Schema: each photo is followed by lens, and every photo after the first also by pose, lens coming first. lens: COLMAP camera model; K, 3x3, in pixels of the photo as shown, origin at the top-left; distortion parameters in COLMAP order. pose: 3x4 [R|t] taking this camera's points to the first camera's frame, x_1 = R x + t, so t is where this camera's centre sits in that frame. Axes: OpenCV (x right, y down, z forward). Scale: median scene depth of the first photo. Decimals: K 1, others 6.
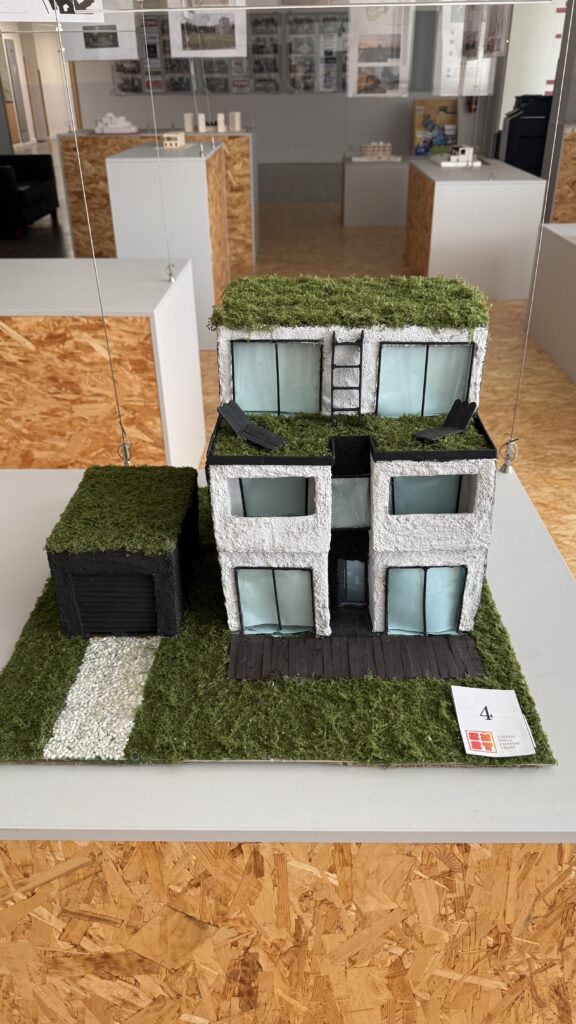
lens RADIAL K [[732.3, 0, 288.0], [0, 732.3, 512.0], [0, 0, 1]] dist [0.021344, -0.042274]
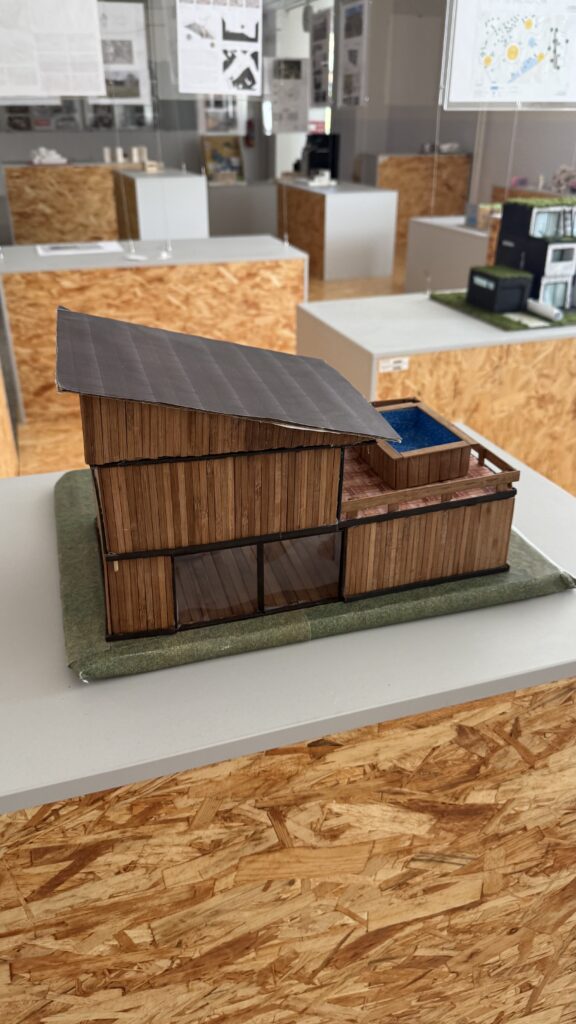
lens RADIAL K [[732.3, 0, 288.0], [0, 732.3, 512.0], [0, 0, 1]] dist [0.021344, -0.042274]
pose [[0.937819, -0.156040, 0.310075, -0.790831], [0.167998, 0.985714, -0.012064, 0.314980], [-0.303762, 0.063406, 0.950636, -0.563946]]
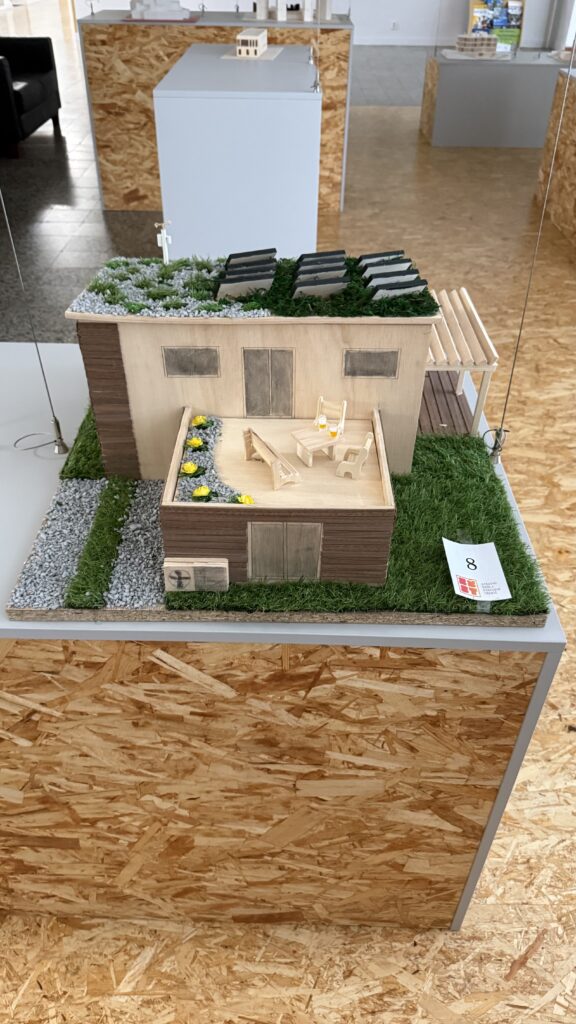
lens RADIAL K [[753.0, 0, 288.0], [0, 753.0, 512.0], [0, 0, 1]] dist [-0.011910, 0.000252]
pose [[0.999700, 0.013894, 0.020186, -0.306358], [-0.016332, 0.991884, 0.126096, -0.353756], [-0.018270, -0.126387, 0.991813, 0.565806]]
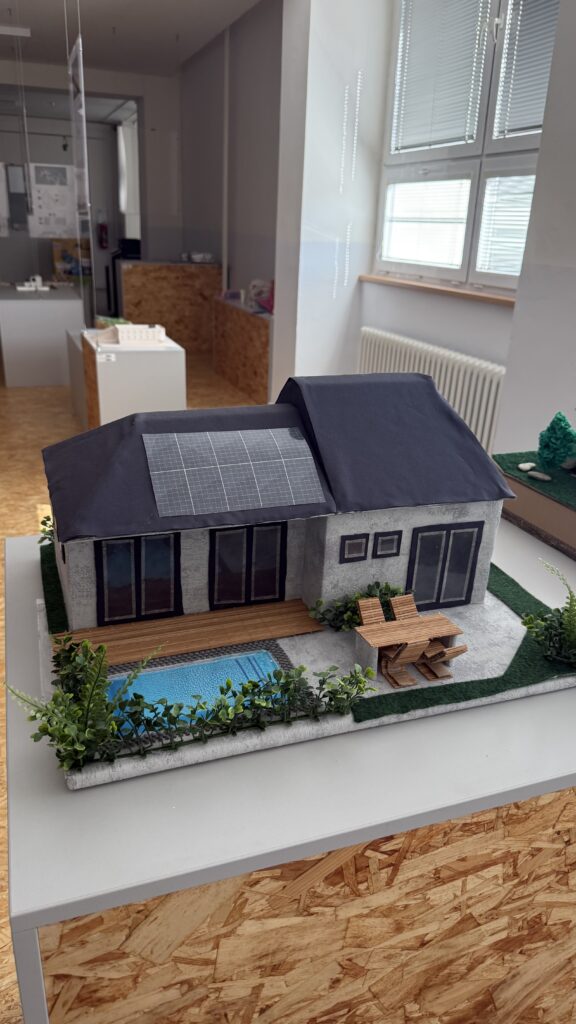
lens RADIAL K [[732.3, 0, 288.0], [0, 732.3, 512.0], [0, 0, 1]] dist [0.021344, -0.042274]
pose [[0.931173, -0.090413, 0.353190, 0.368392], [0.142423, 0.981994, -0.124113, 0.323784], [-0.335609, 0.165873, 0.927282, -0.673169]]
